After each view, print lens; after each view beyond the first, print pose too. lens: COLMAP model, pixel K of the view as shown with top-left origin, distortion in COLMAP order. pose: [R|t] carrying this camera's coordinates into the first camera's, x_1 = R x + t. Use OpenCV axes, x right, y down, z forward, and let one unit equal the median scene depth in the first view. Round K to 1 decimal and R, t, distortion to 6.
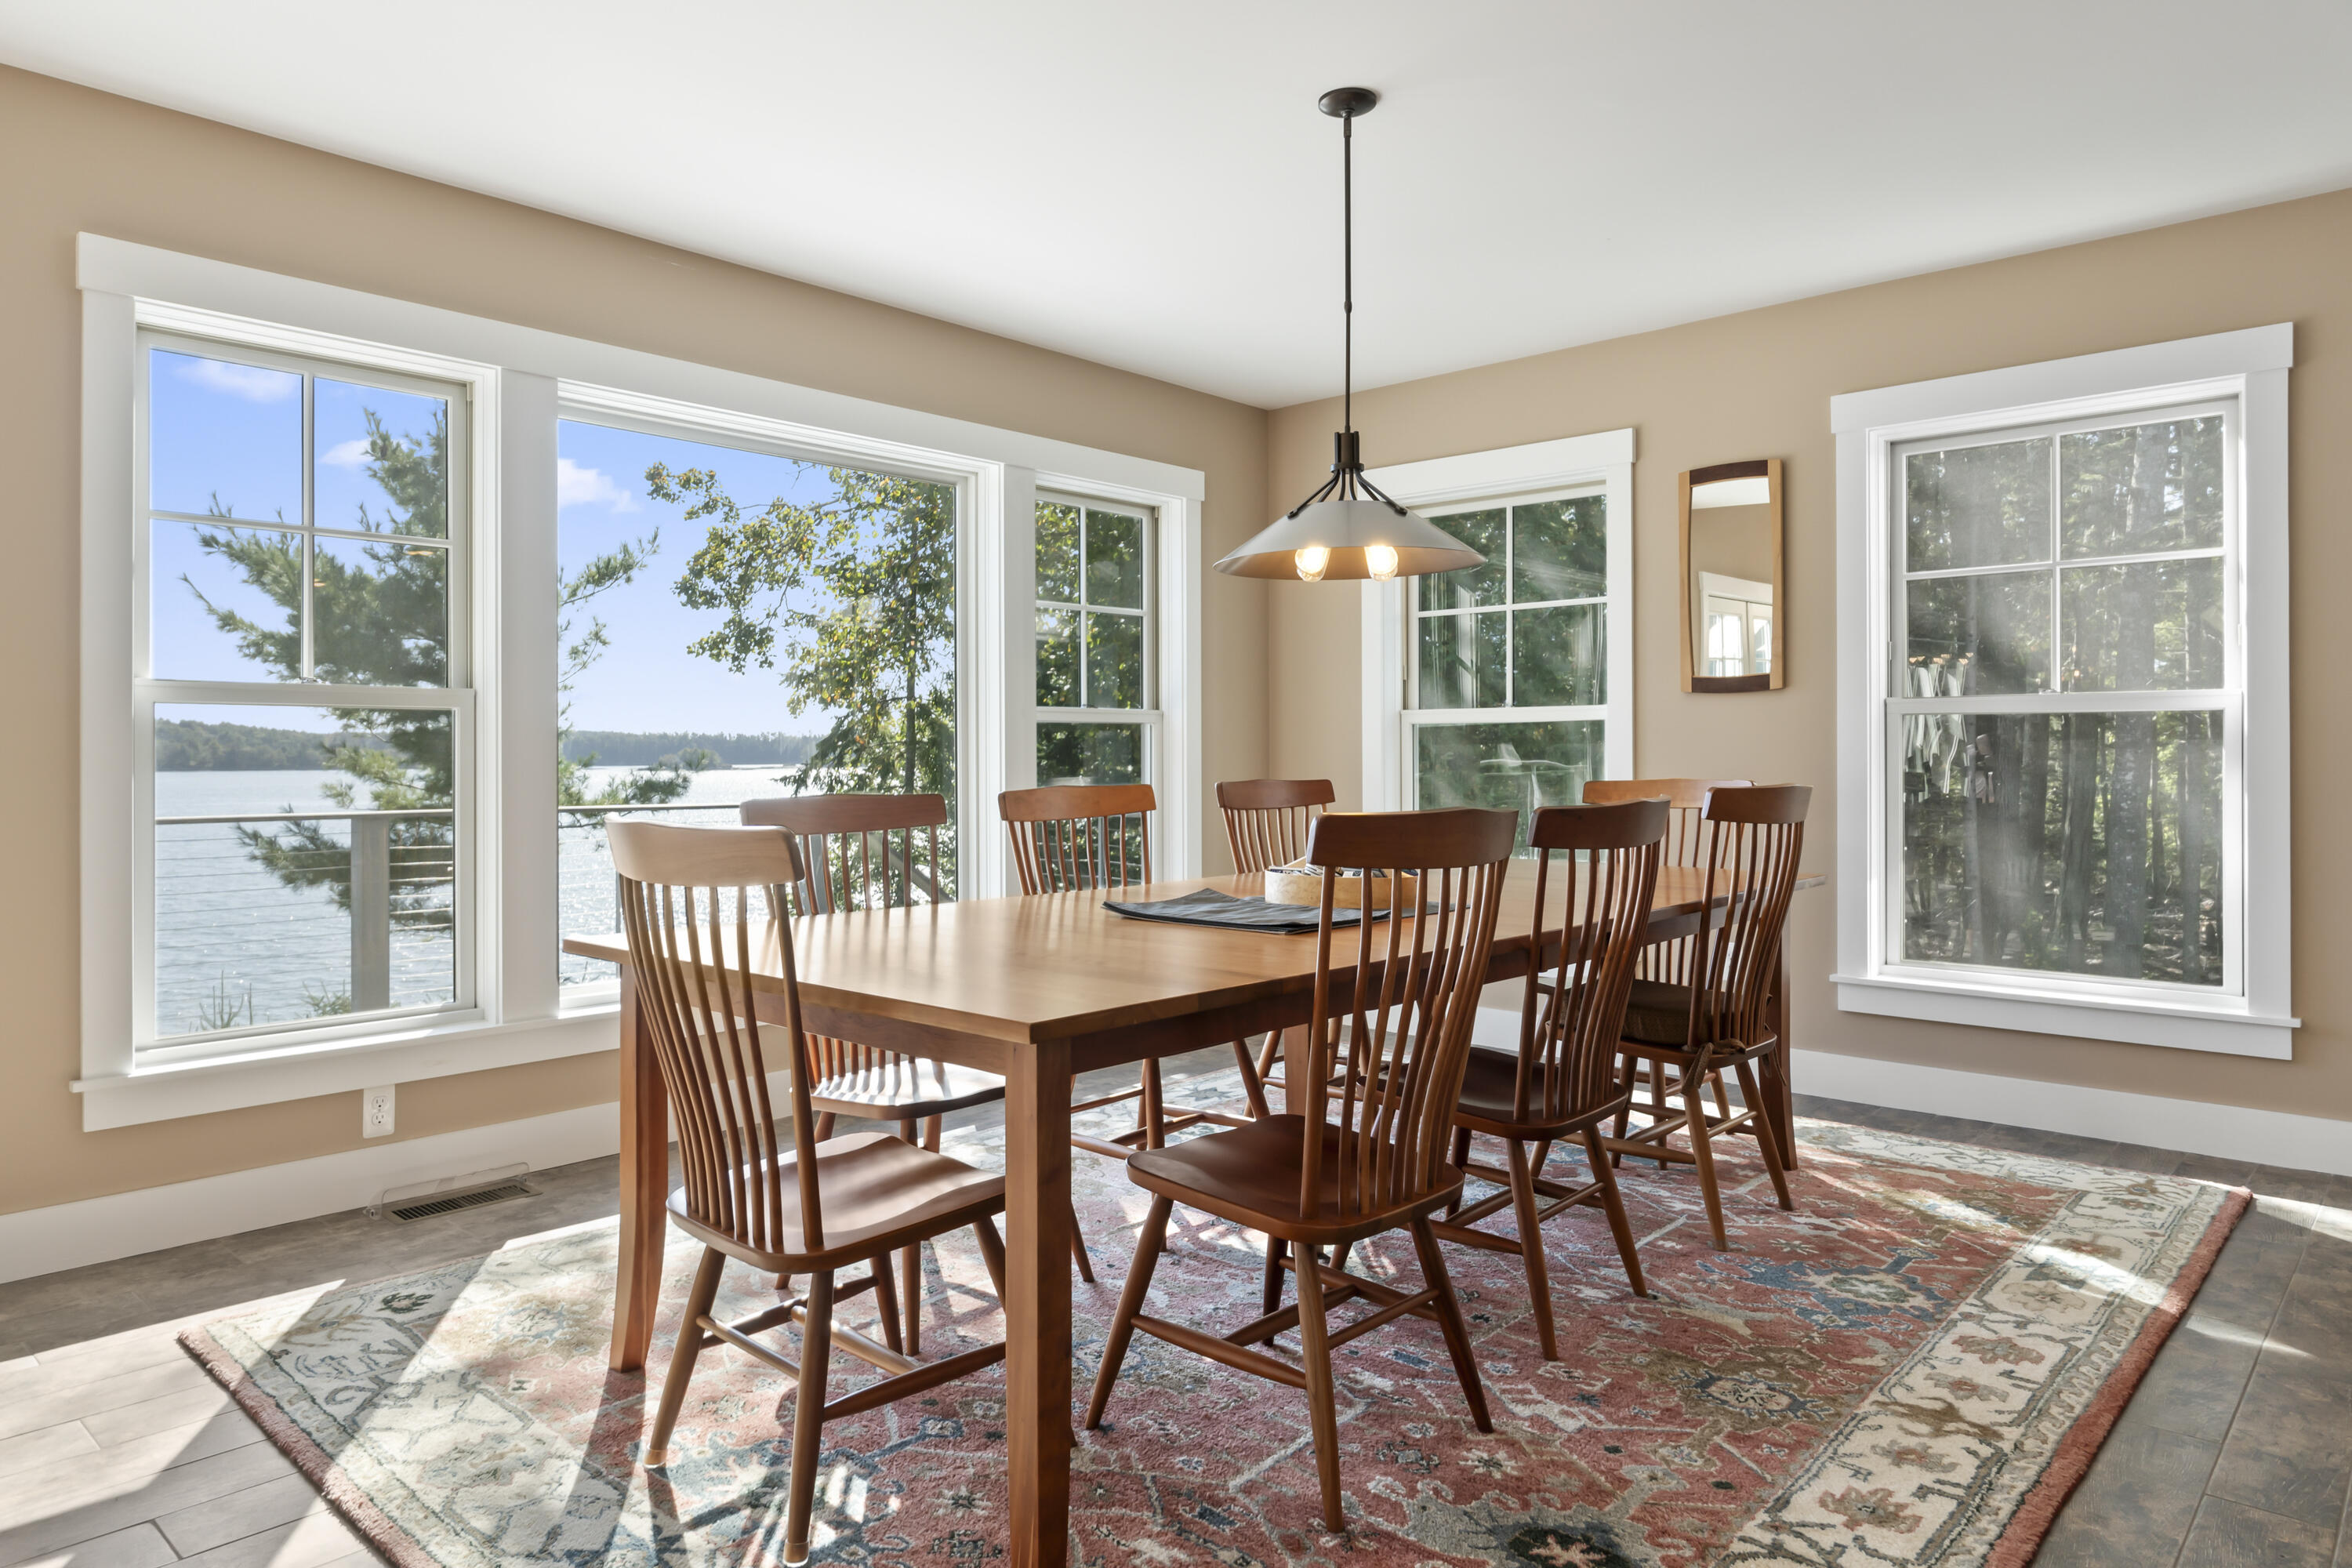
lens RADIAL K [[1455.9, 0, 1176.0], [0, 1455.9, 784.0], [0, 0, 1]] dist [-0.001200, -0.000078]
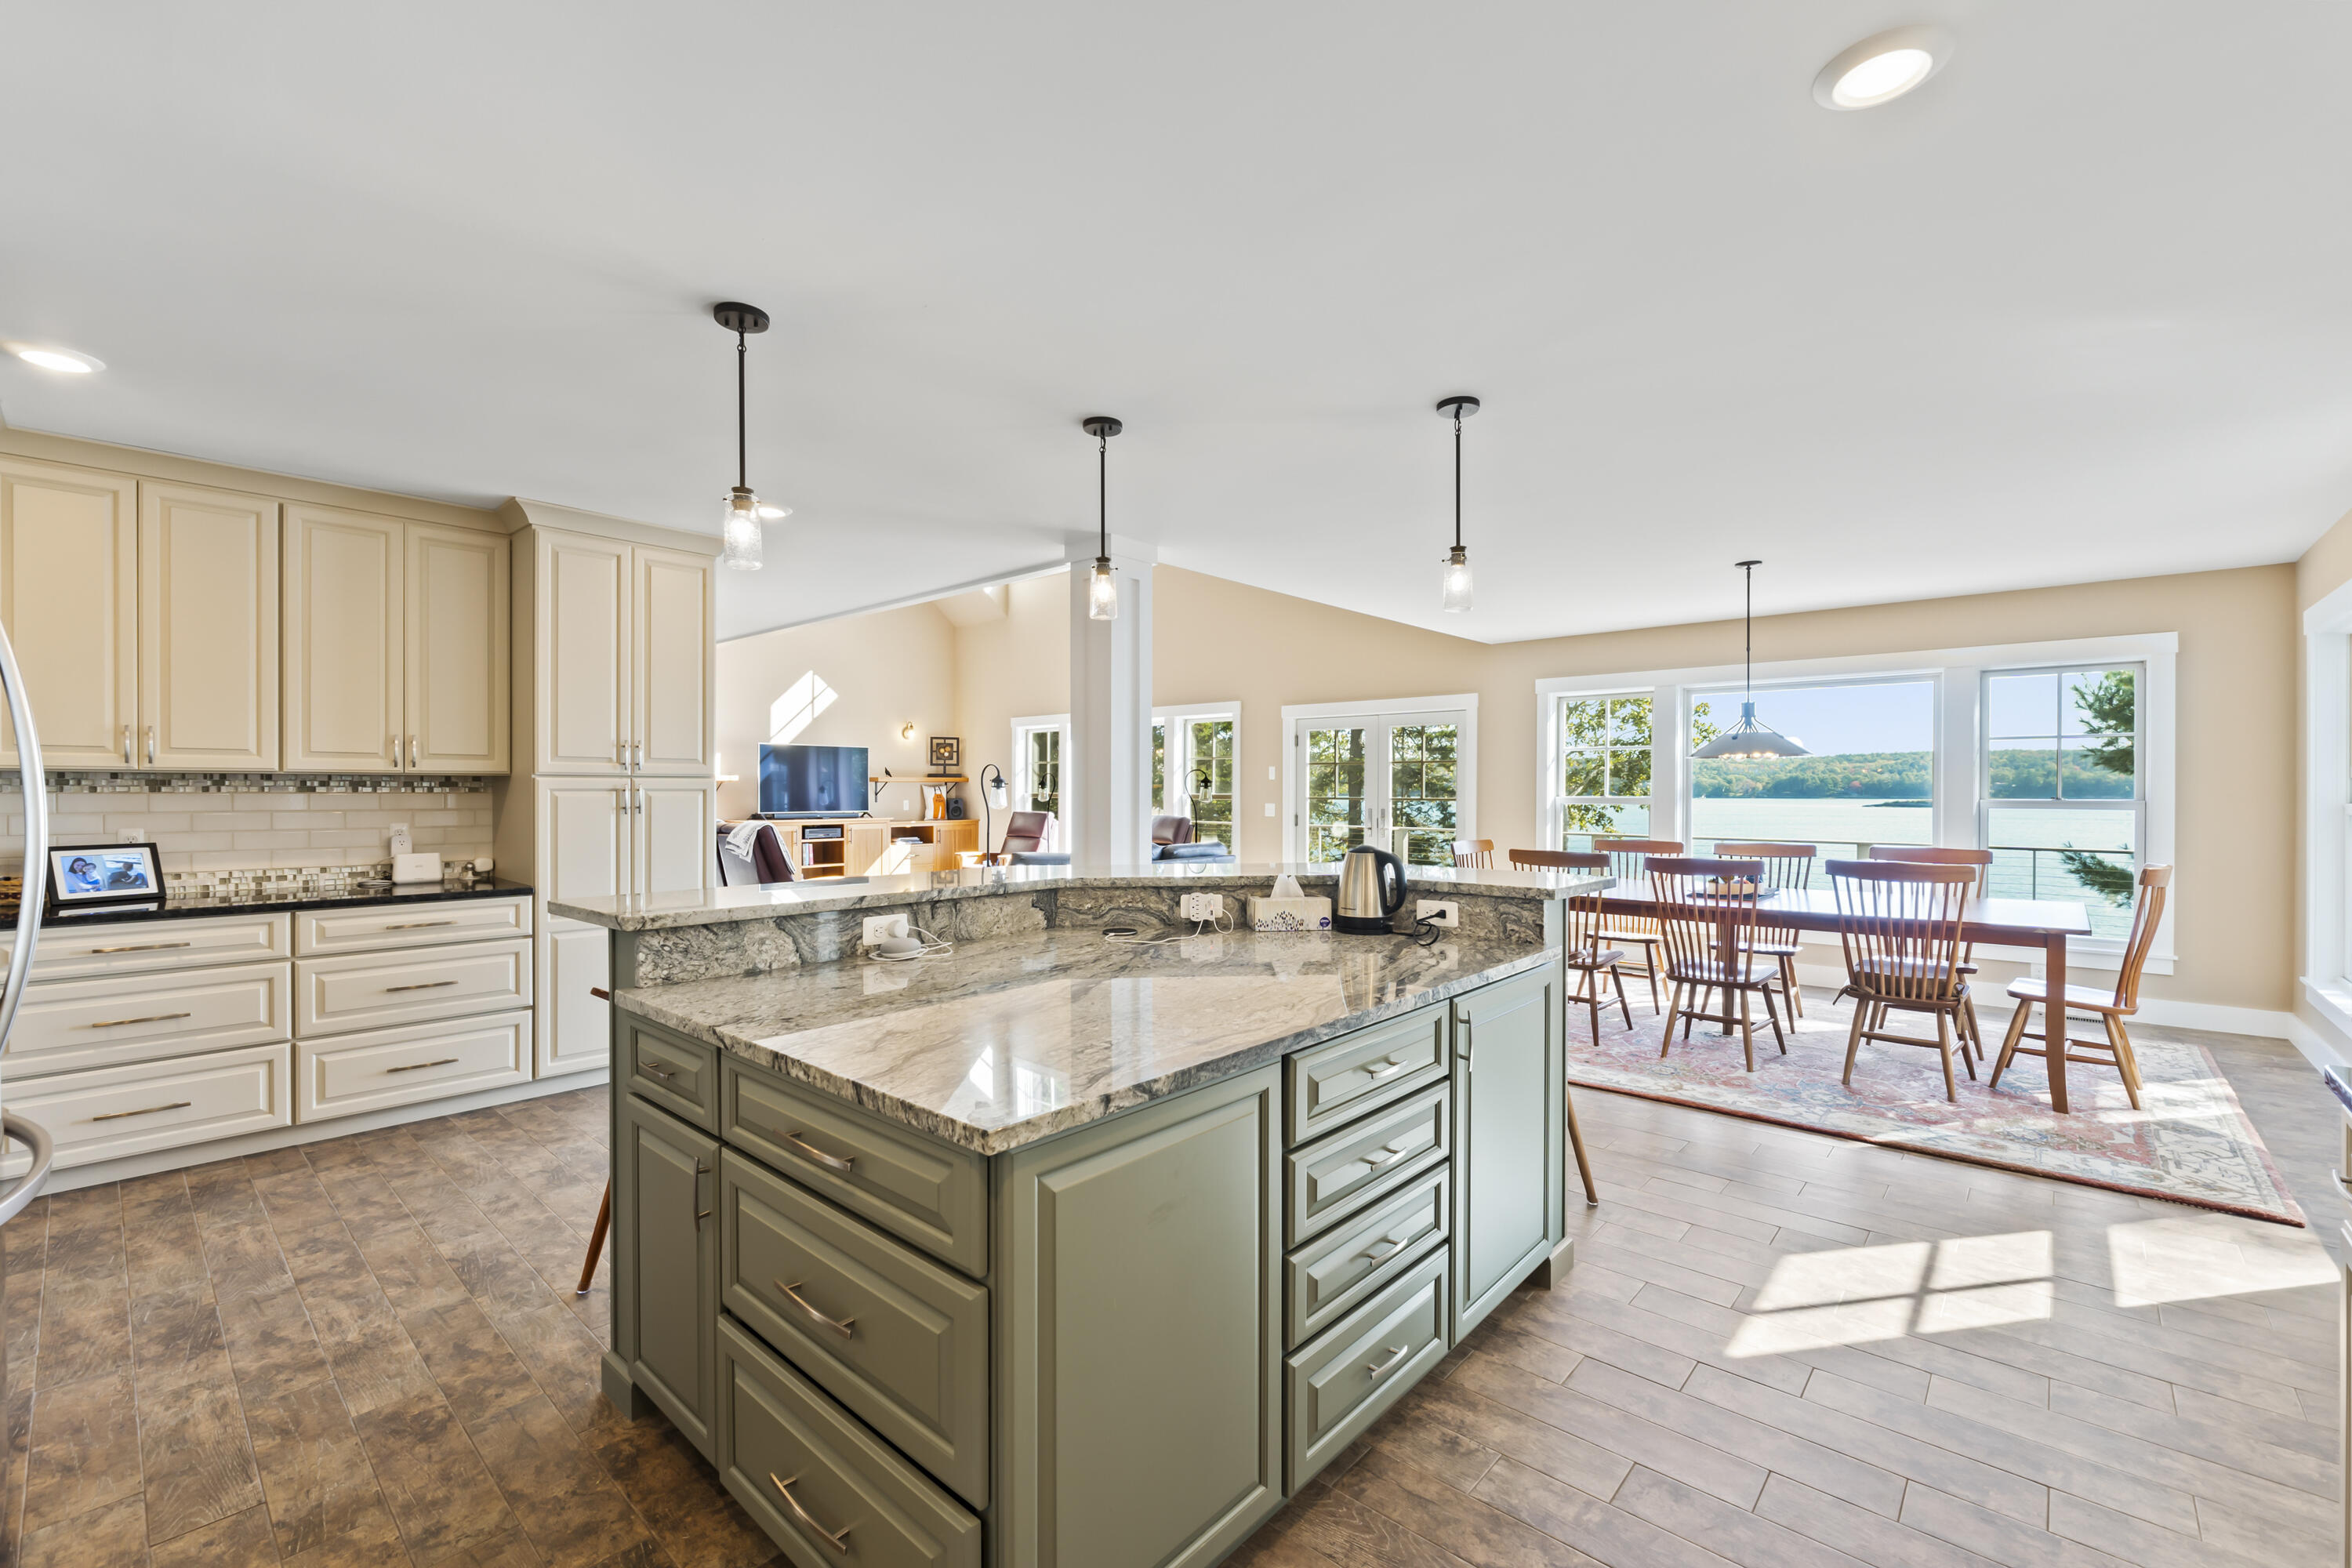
lens RADIAL K [[983.2, 0, 1176.0], [0, 983.2, 784.0], [0, 0, 1]] dist [0.000218, 0.000012]
pose [[0.004169, -0.001767, -0.999990, 2.044600], [-0.035797, 0.999357, -0.001915, -0.066614], [0.999350, 0.035805, 0.004103, 0.067679]]
